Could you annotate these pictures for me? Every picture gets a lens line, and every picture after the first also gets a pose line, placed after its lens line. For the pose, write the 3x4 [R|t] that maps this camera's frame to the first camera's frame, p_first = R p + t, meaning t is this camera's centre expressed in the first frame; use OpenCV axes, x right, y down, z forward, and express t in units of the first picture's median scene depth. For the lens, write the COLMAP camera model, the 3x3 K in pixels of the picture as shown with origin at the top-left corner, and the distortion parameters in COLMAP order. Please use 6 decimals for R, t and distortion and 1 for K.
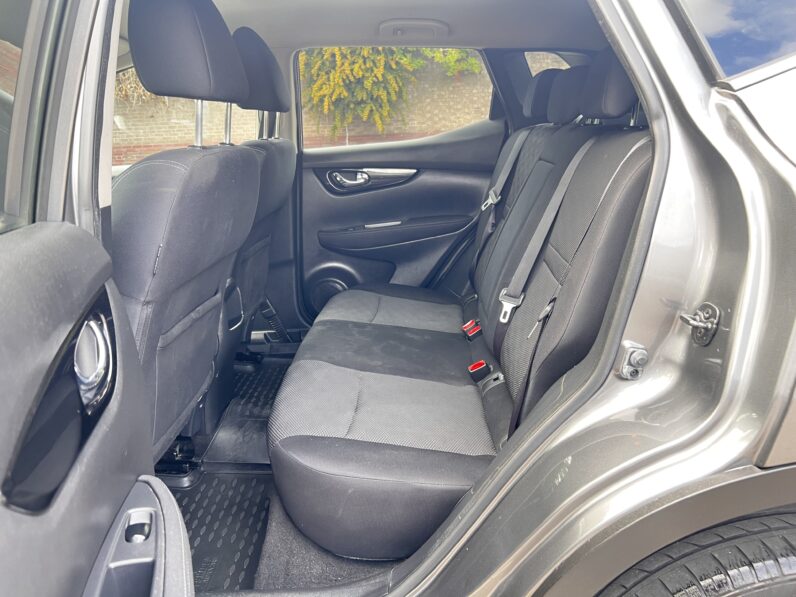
lens RADIAL K [[613.4, 0, 397.8], [0, 613.4, 298.0], [0, 0, 1]] dist [0.006226, -0.013009]
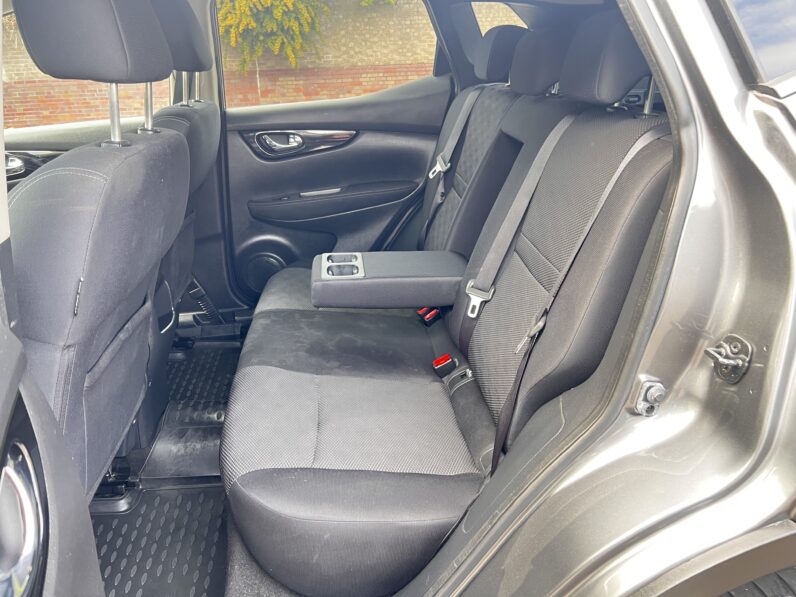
lens RADIAL K [[613.4, 0, 397.2], [0, 613.4, 297.1], [0, 0, 1]] dist [0.006226, -0.013009]
pose [[0.990735, -0.045234, 0.128055, -0.056481], [0.031919, 0.994046, 0.104180, -0.091091], [-0.132005, -0.099128, 0.986280, 0.107673]]
